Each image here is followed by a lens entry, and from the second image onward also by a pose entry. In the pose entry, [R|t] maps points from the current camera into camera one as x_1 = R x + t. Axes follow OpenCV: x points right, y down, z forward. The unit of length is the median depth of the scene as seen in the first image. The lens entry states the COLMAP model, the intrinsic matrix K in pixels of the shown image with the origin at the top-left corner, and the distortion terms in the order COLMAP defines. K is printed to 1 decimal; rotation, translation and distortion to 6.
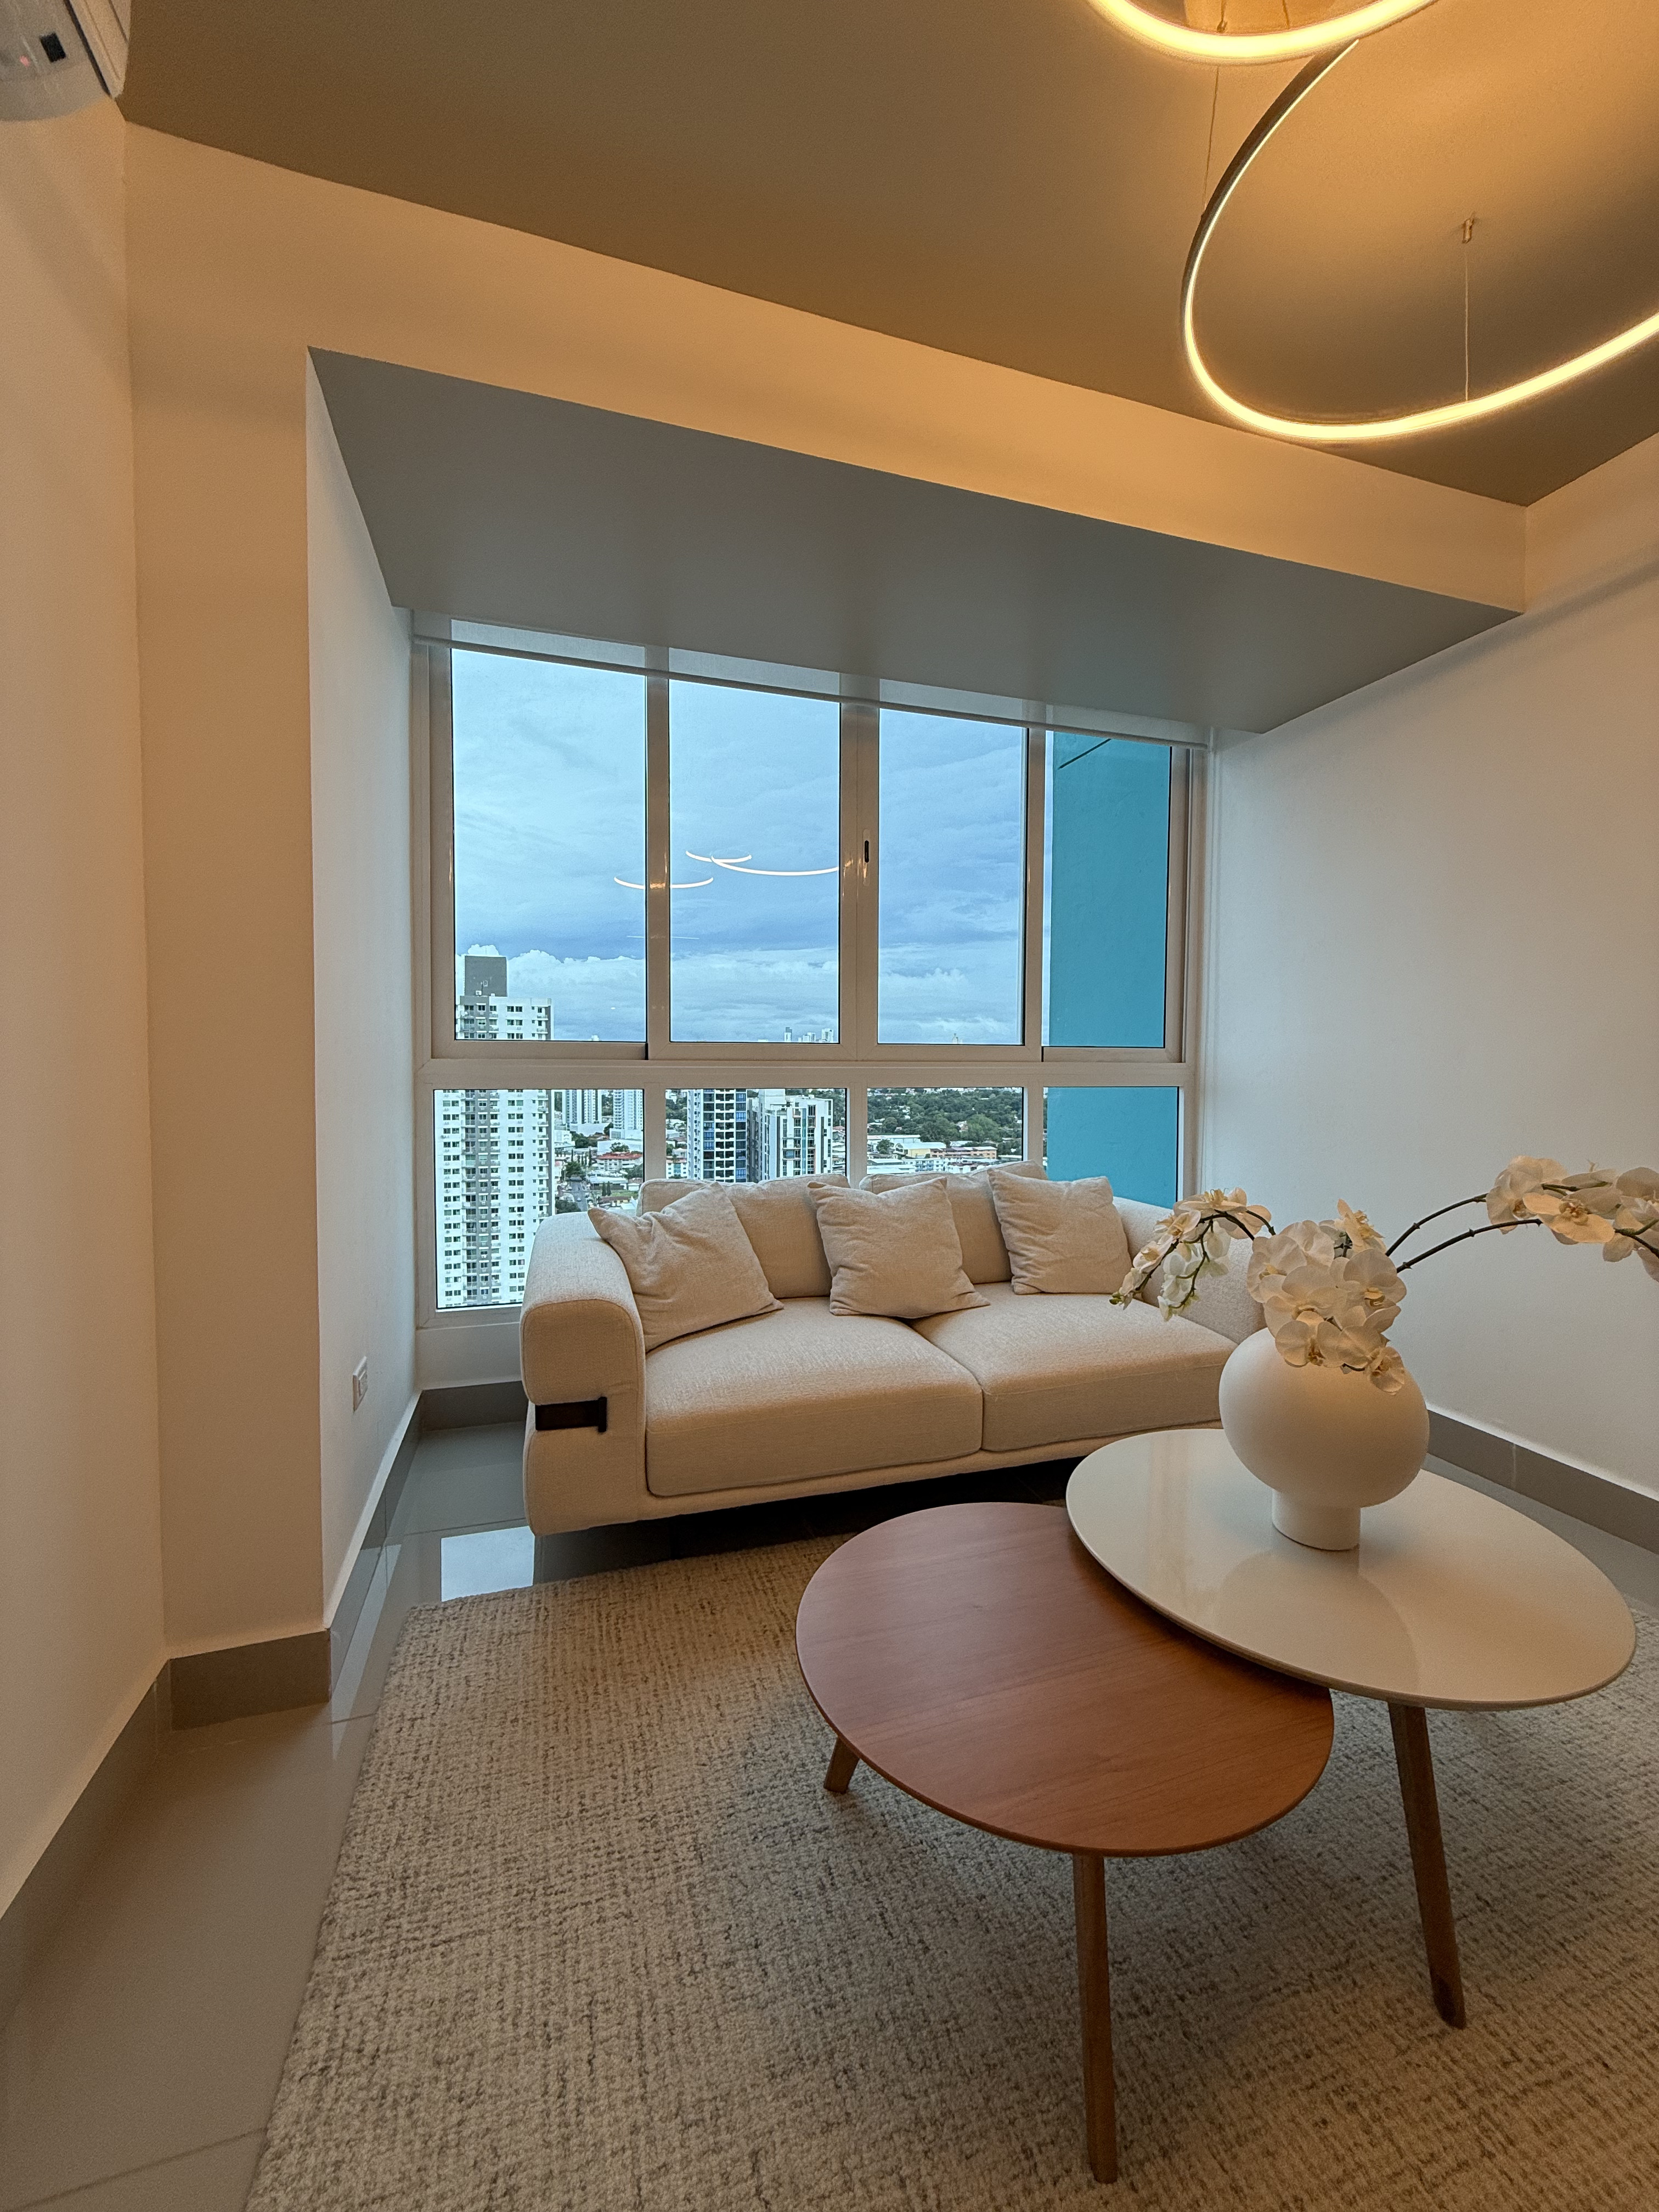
lens RADIAL K [[884.3, 0, 837.8], [0, 884.3, 1094.3], [0, 0, 1]] dist [-0.003502, 0.000051]
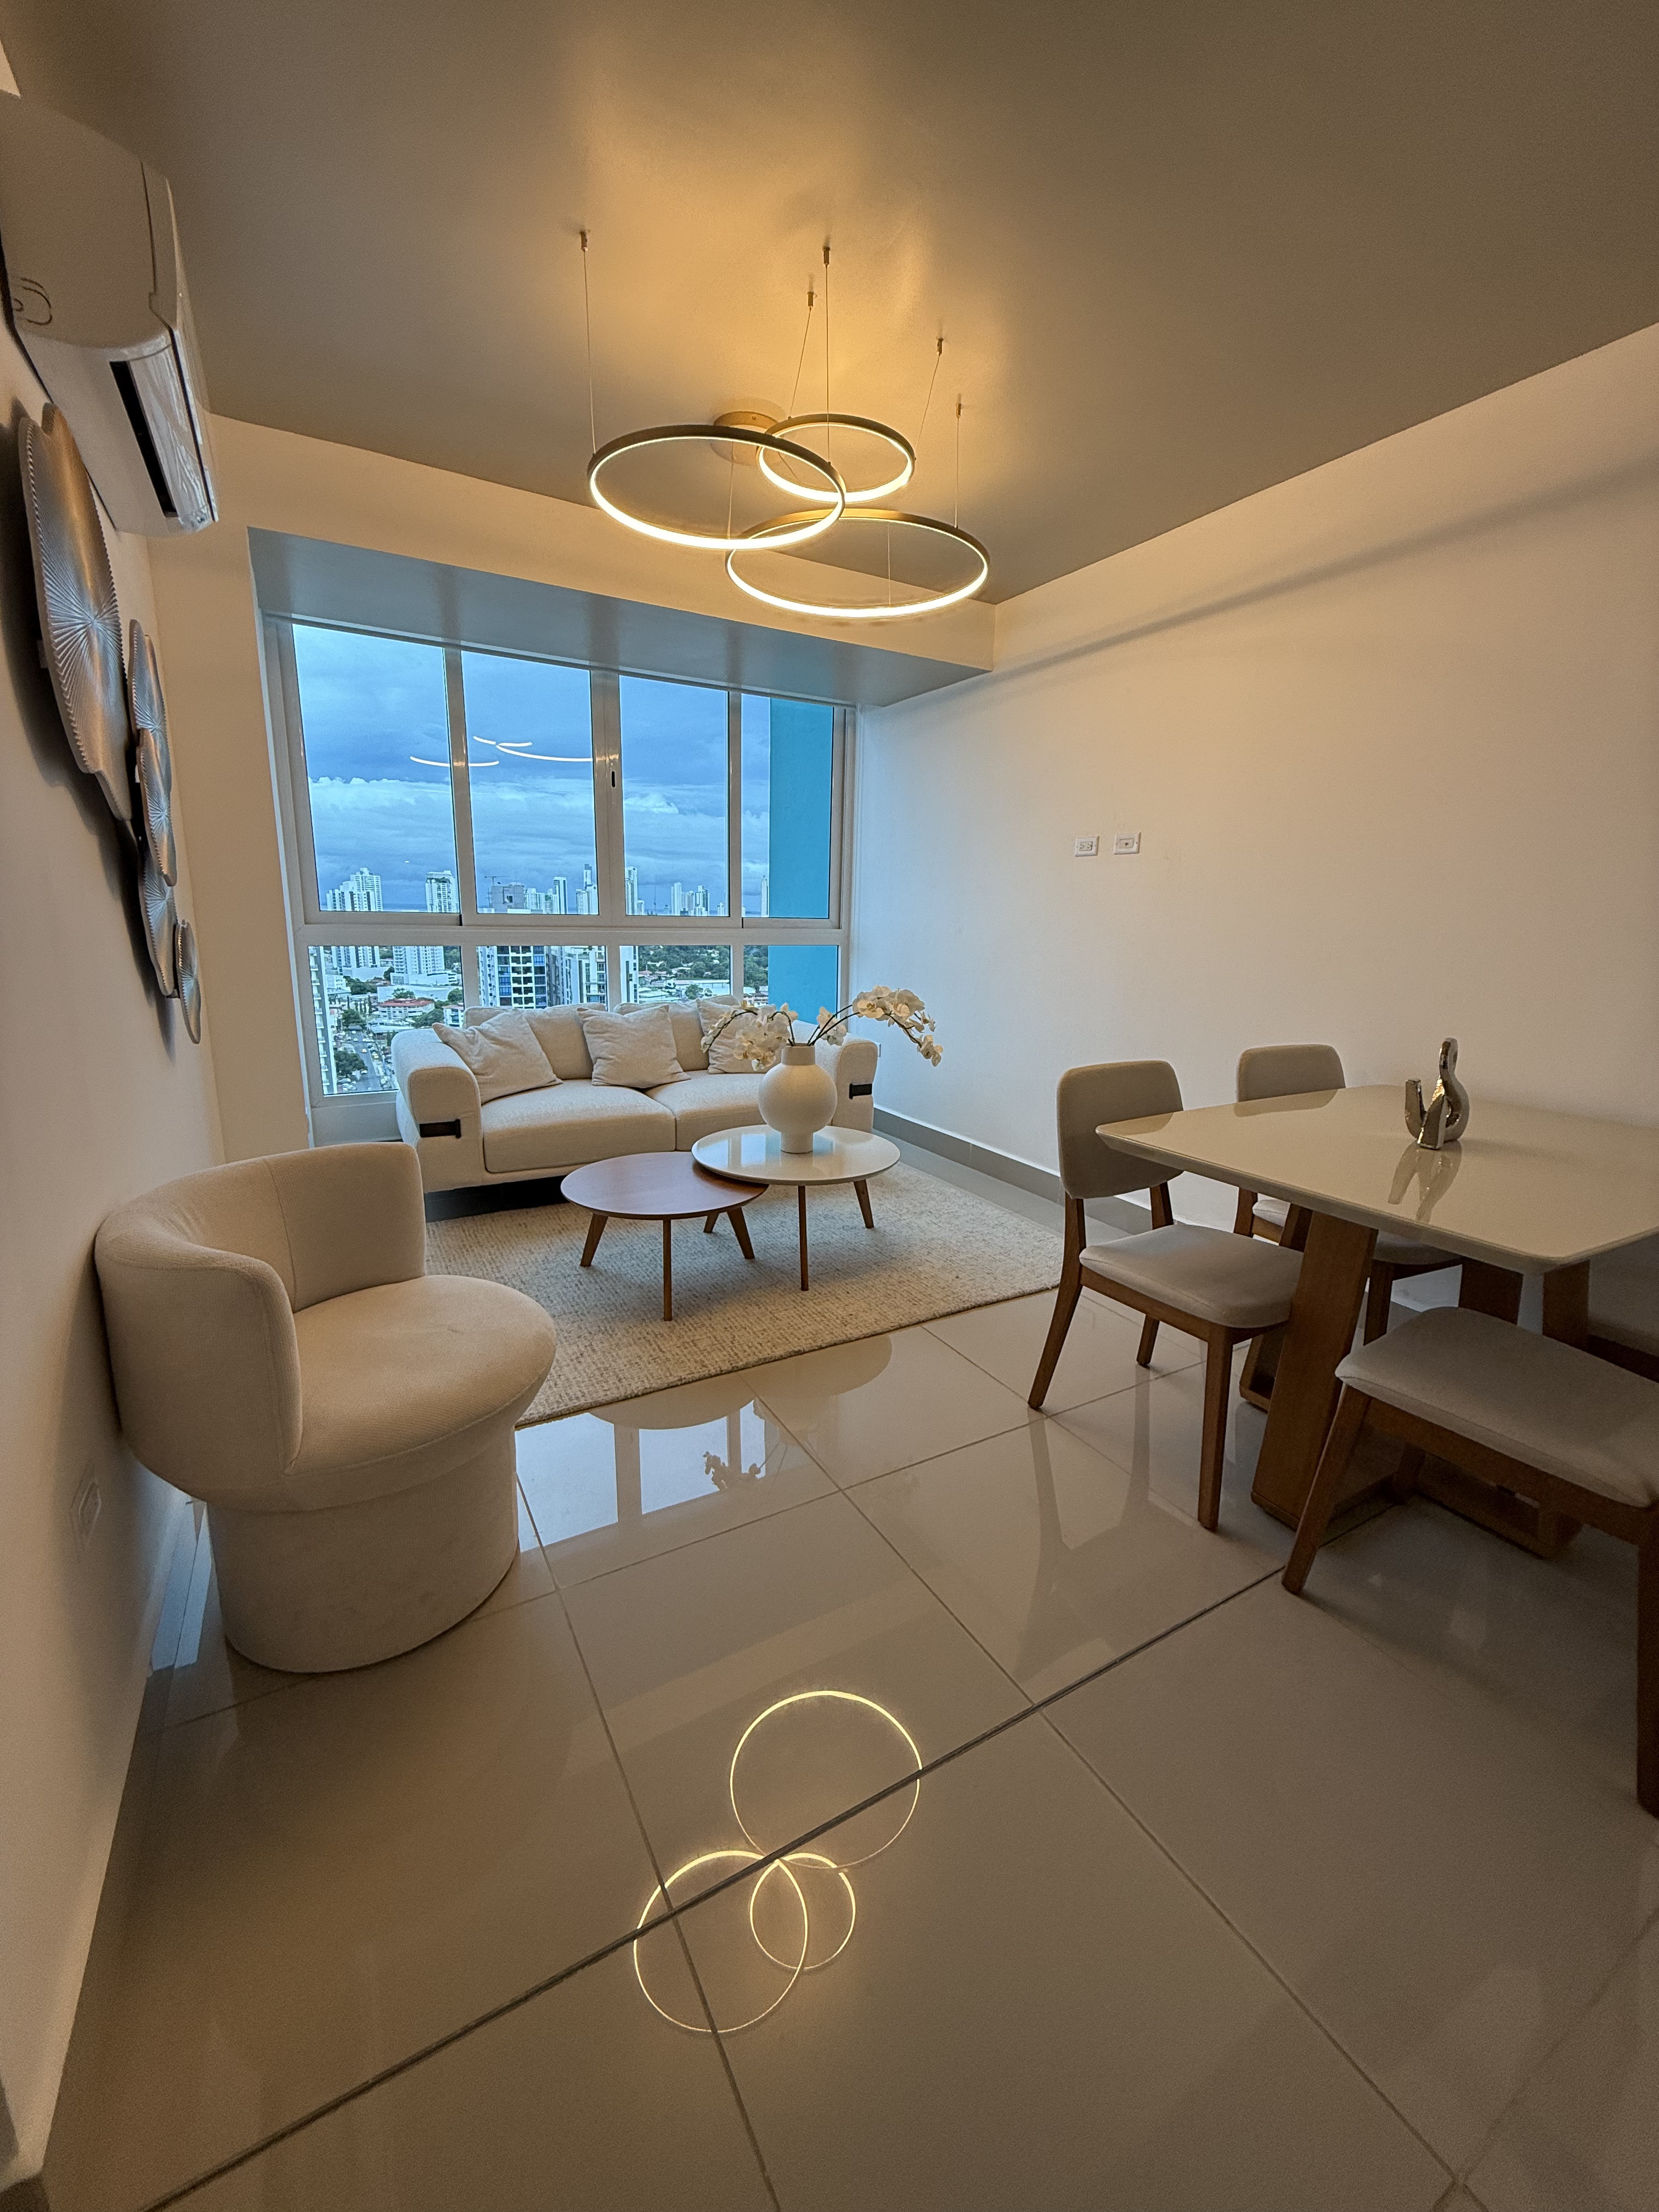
lens RADIAL K [[884.3, 0, 837.8], [0, 884.3, 1094.3], [0, 0, 1]] dist [-0.003502, 0.000051]
pose [[0.977381, -0.027775, 0.209652, 0.082866], [-0.009097, 0.984899, 0.172892, -0.024623], [-0.211288, -0.170889, 0.962369, -0.617551]]
